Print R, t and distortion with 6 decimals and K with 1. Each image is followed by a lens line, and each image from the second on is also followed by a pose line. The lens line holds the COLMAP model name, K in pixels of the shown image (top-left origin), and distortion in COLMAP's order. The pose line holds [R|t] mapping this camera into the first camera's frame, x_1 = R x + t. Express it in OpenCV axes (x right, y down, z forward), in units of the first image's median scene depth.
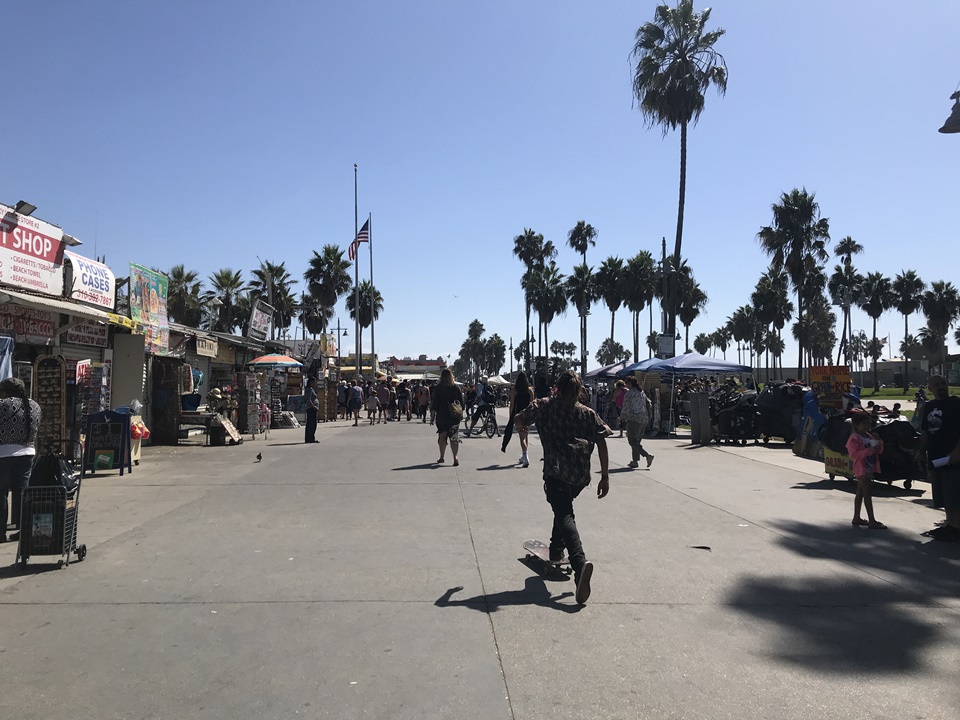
lens RADIAL K [[661.7, 0, 480.0], [0, 661.7, 360.0], [0, 0, 1]] dist [0.026037, -0.001270]
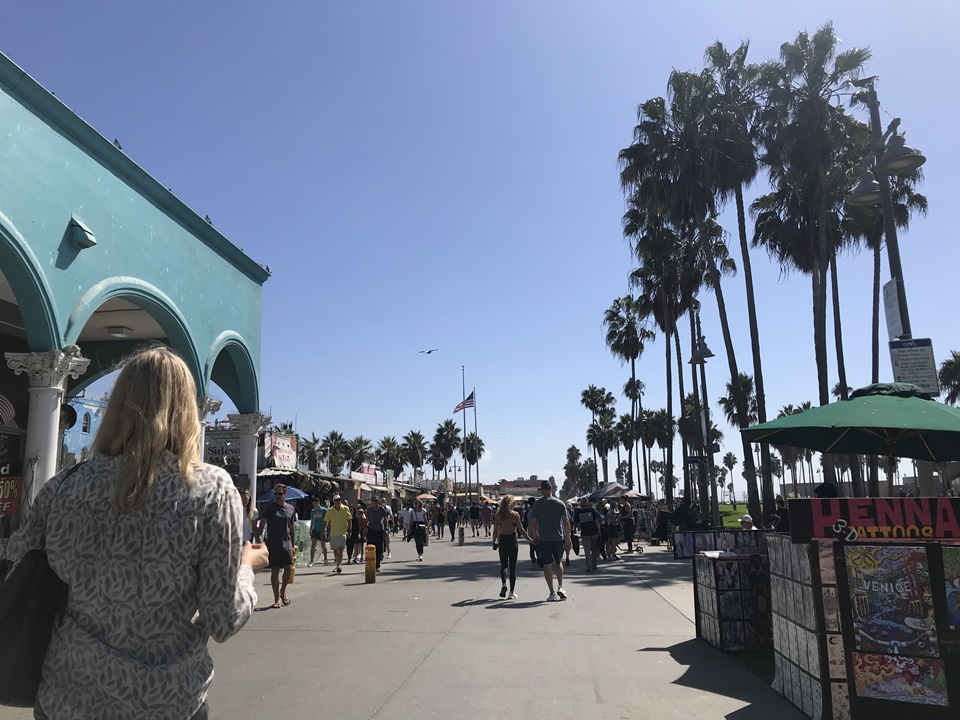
lens RADIAL K [[661.7, 0, 480.0], [0, 661.7, 360.0], [0, 0, 1]] dist [0.026037, -0.001270]
pose [[0.983569, -0.053882, -0.172307, 0.104863], [0.023071, 0.984111, -0.176047, -0.019684], [0.179055, 0.169180, 0.969184, -0.441893]]
